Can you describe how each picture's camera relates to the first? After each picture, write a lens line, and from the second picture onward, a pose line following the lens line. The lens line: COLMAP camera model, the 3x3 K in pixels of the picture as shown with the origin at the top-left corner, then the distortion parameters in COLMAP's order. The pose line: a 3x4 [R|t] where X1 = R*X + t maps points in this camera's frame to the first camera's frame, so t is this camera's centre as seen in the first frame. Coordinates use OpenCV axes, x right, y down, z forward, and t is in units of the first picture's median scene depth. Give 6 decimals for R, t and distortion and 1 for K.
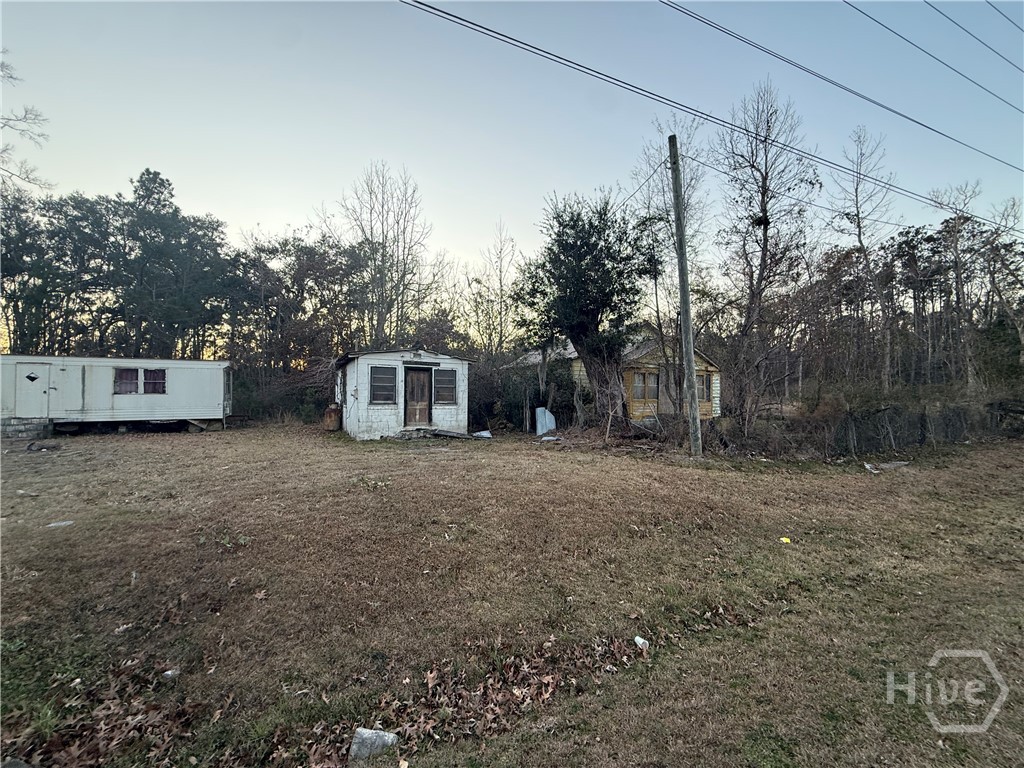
lens RADIAL K [[406.2, 0, 510.9], [0, 406.2, 386.9], [0, 0, 1]] dist [-0.001505, 0.000450]
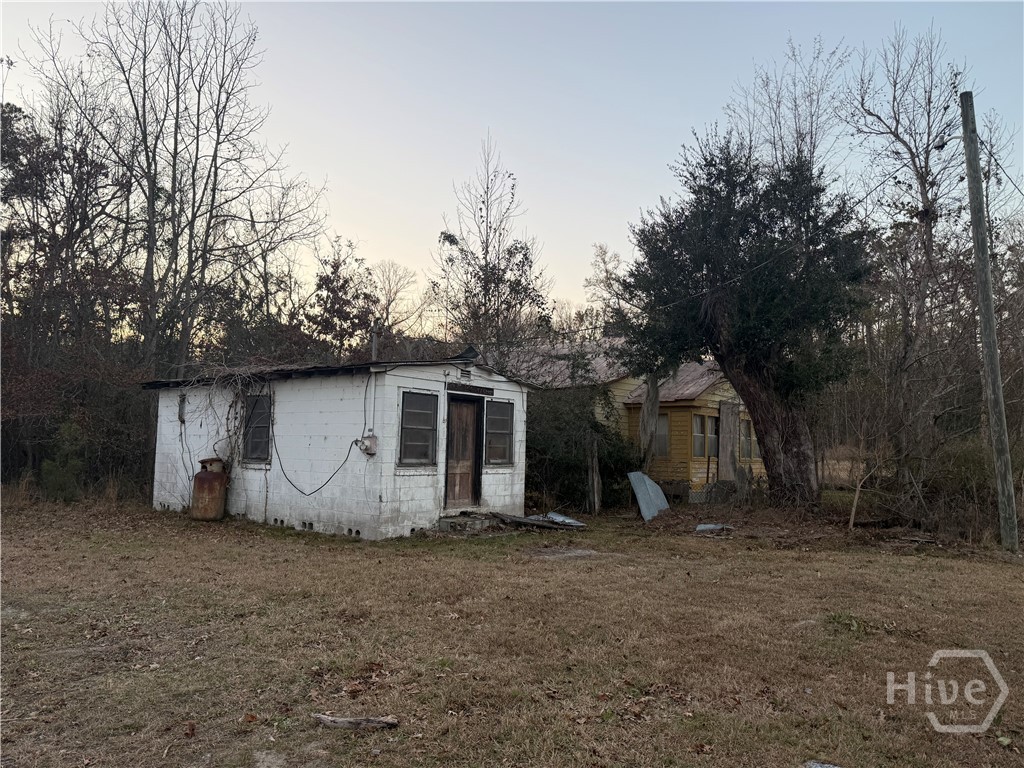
lens RADIAL K [[711.7, 0, 508.6], [0, 711.7, 382.3], [0, 0, 1]] dist [0.084067, -0.100701]
pose [[0.923329, 0.052251, 0.380438, -0.480434], [-0.030692, 0.997572, -0.062522, -0.008263], [-0.382781, 0.046052, 0.922690, 0.103717]]
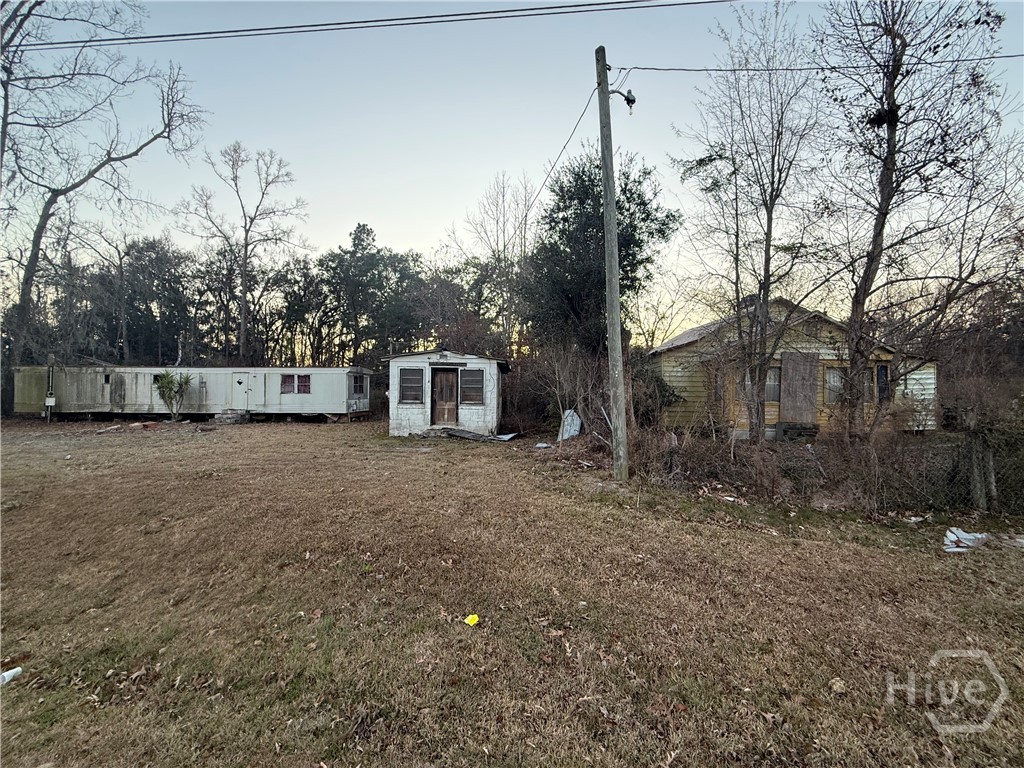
lens RADIAL K [[406.2, 0, 510.8], [0, 406.2, 386.7], [0, 0, 1]] dist [-0.001505, 0.000450]
pose [[0.877005, -0.006261, -0.480440, 0.370608], [0.005959, 0.999980, -0.002153, 0.001747], [0.480444, -0.000975, 0.877025, 0.162693]]
